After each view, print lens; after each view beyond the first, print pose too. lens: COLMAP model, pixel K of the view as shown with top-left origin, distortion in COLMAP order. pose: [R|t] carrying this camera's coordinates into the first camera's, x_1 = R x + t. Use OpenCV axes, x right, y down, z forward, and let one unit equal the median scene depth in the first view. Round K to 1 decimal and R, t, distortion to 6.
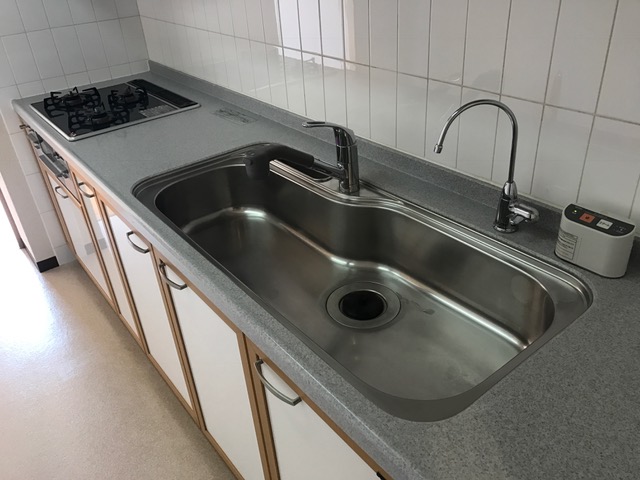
lens RADIAL K [[537.5, 0, 318.9], [0, 537.5, 260.4], [0, 0, 1]] dist [-0.118800, 0.156809]
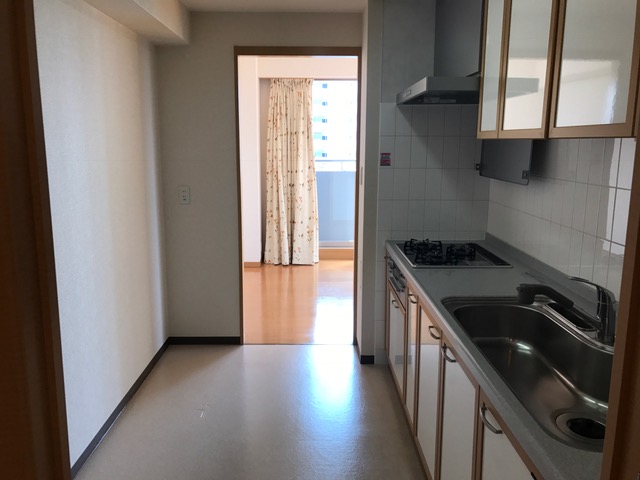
lens RADIAL K [[523.2, 0, 320.0], [0, 523.2, 240.0], [0, 0, 1]] dist [0.007182, -0.000118]
pose [[0.796361, 0.159834, -0.583320, 0.151512], [-0.362911, 0.897816, -0.249445, 0.152900], [0.483844, 0.410342, 0.772991, -0.270773]]
